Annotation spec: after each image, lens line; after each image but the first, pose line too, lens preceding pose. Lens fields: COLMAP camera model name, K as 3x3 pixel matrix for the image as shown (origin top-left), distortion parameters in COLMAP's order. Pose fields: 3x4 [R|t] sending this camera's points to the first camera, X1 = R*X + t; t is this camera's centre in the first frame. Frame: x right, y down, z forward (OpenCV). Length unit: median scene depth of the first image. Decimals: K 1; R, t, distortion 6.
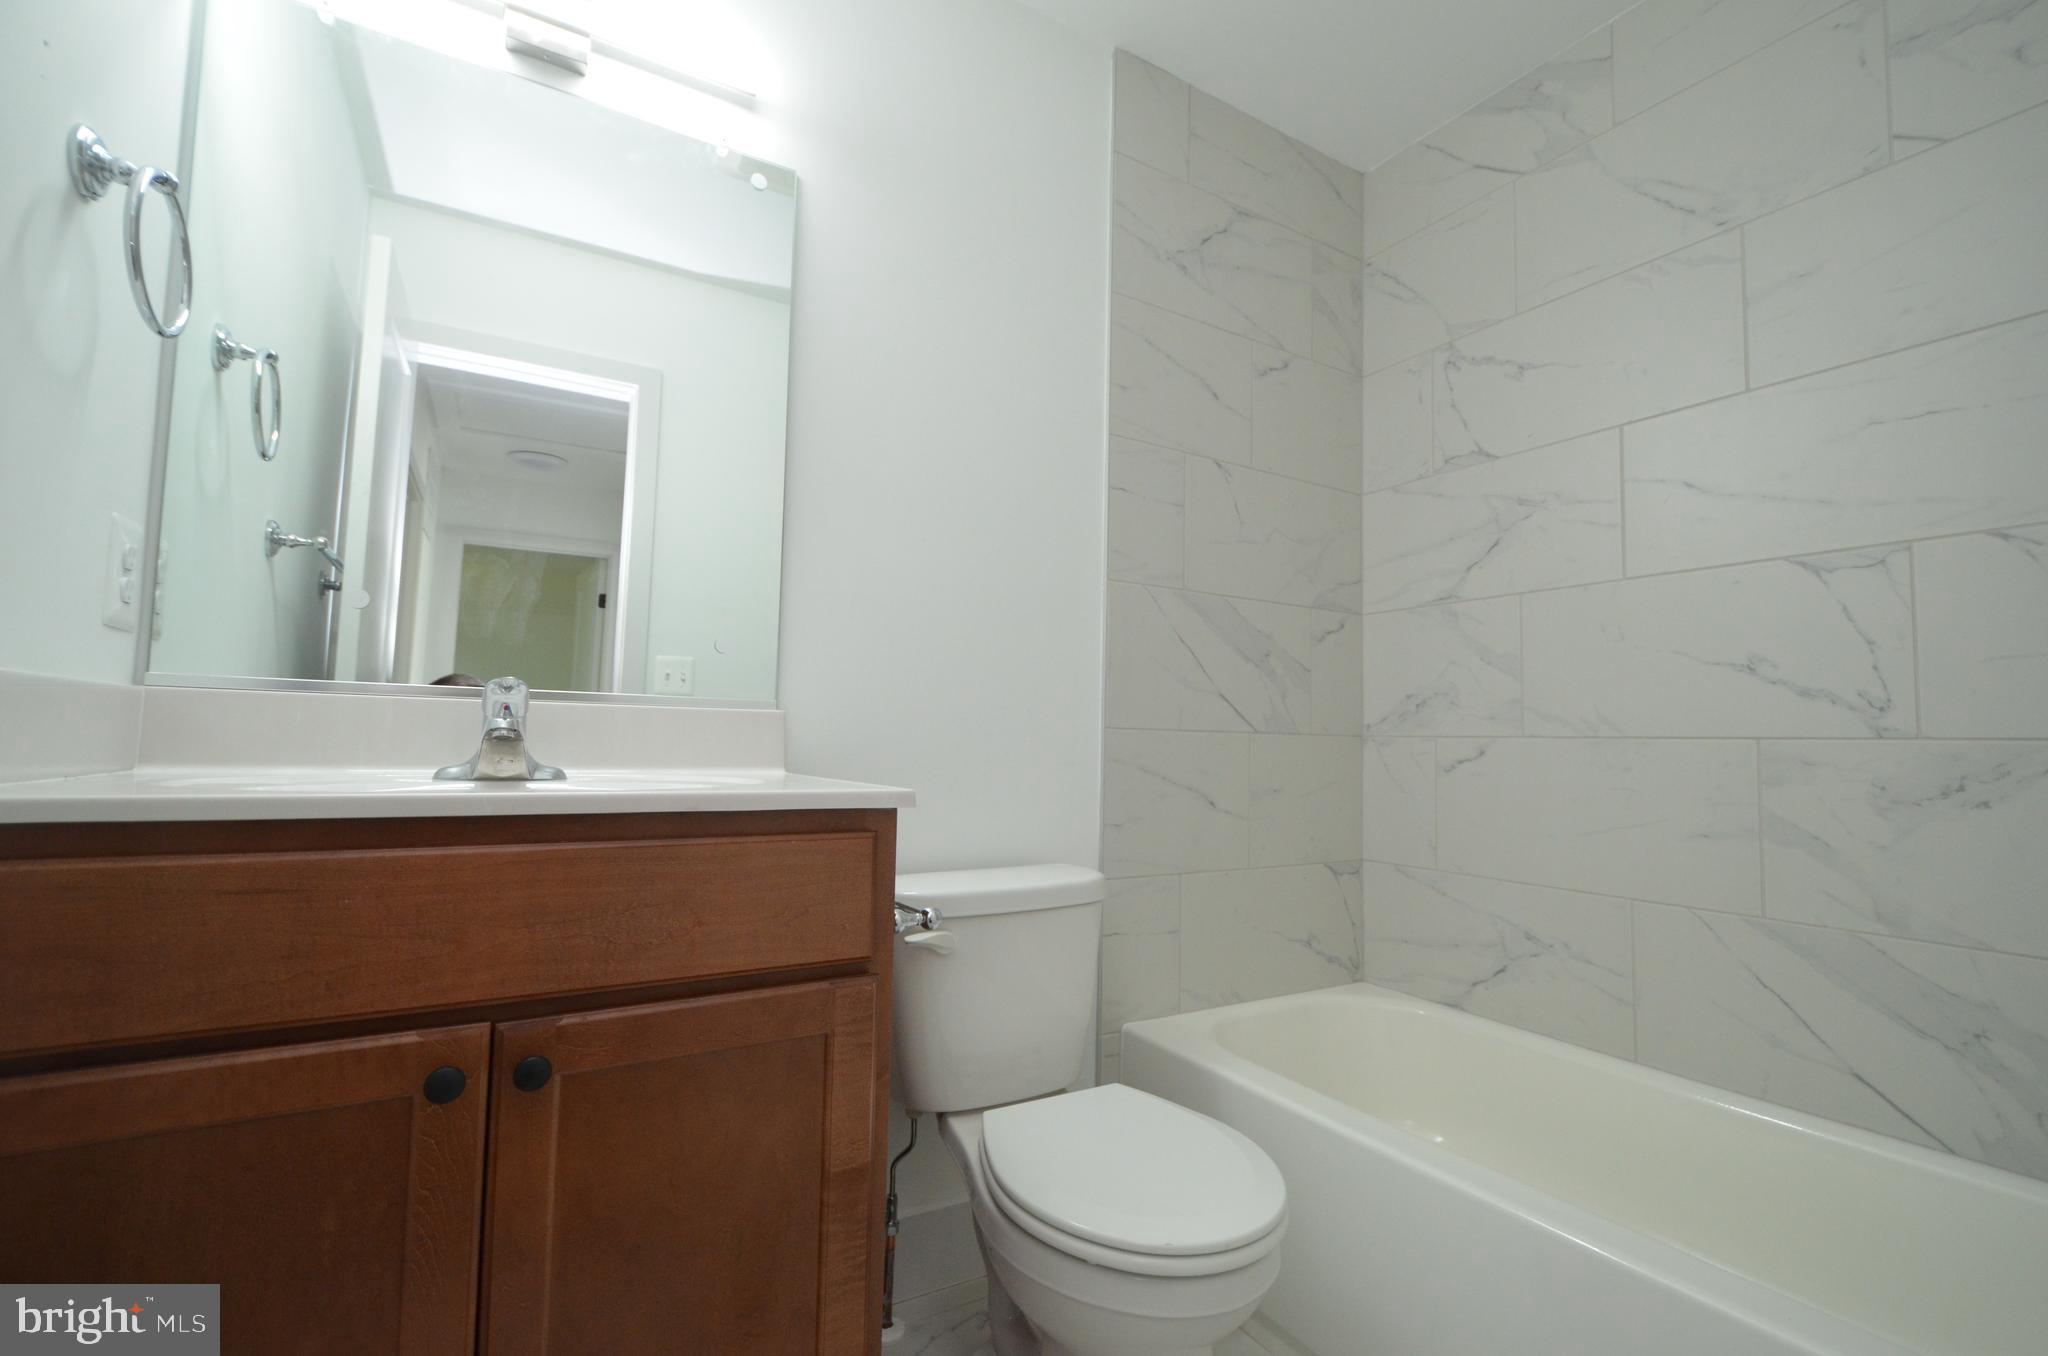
lens RADIAL K [[889.3, 0, 1025.9], [0, 889.3, 685.0], [0, 0, 1]] dist [0.012164, -0.007040]
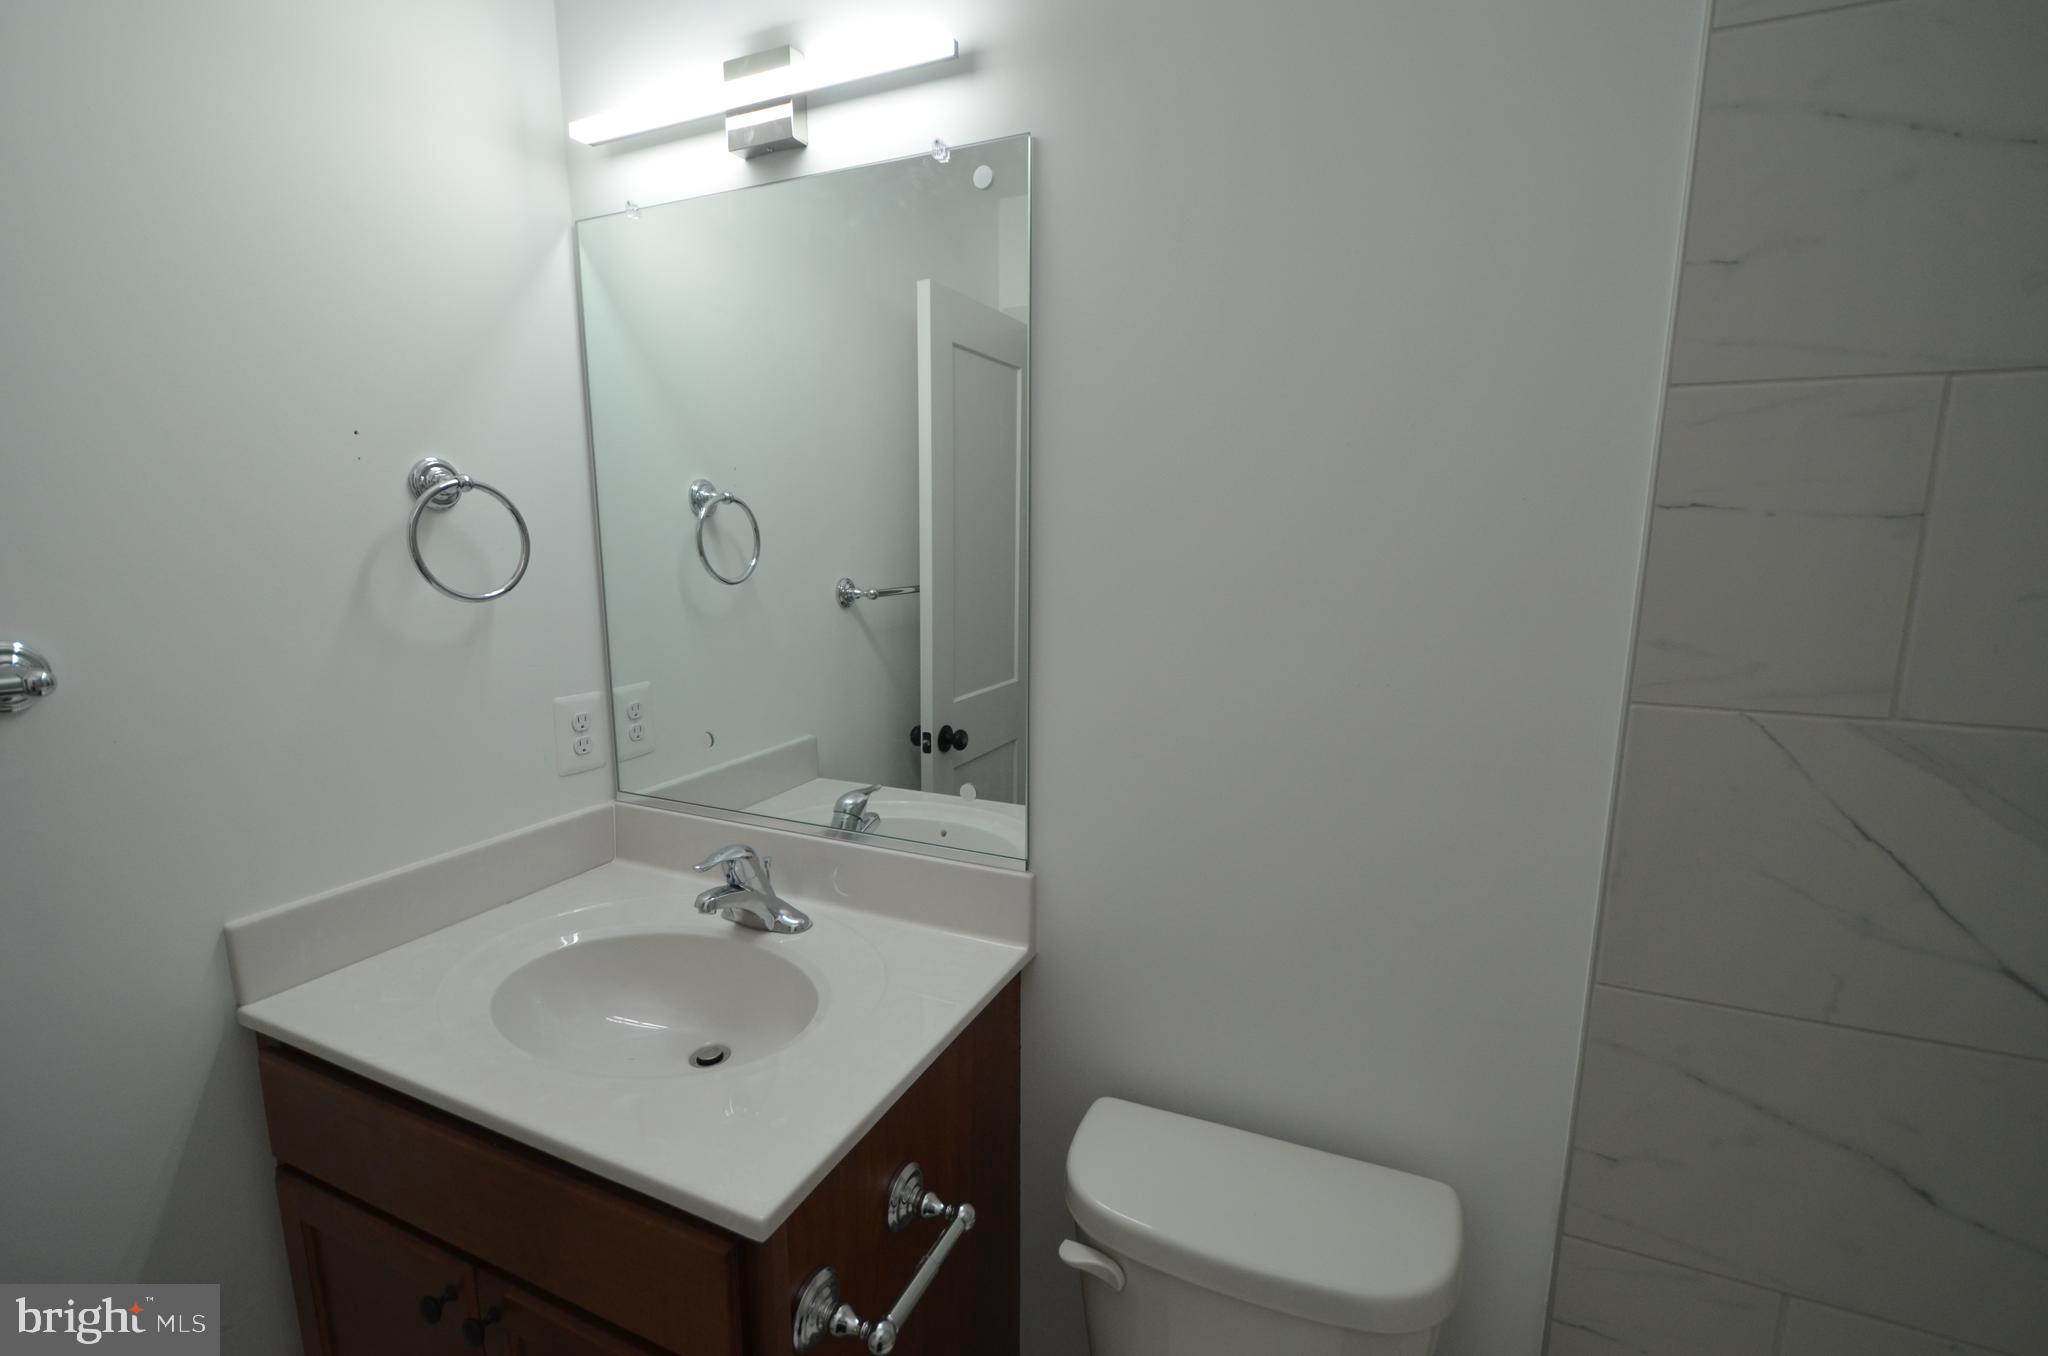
lens RADIAL K [[889.3, 0, 1025.9], [0, 889.3, 685.0], [0, 0, 1]] dist [0.012164, -0.007040]
pose [[0.591763, 0.120282, -0.797087, 0.357256], [0.059723, 0.979546, 0.192154, -0.301632], [0.803896, -0.161314, 0.572476, 0.553459]]
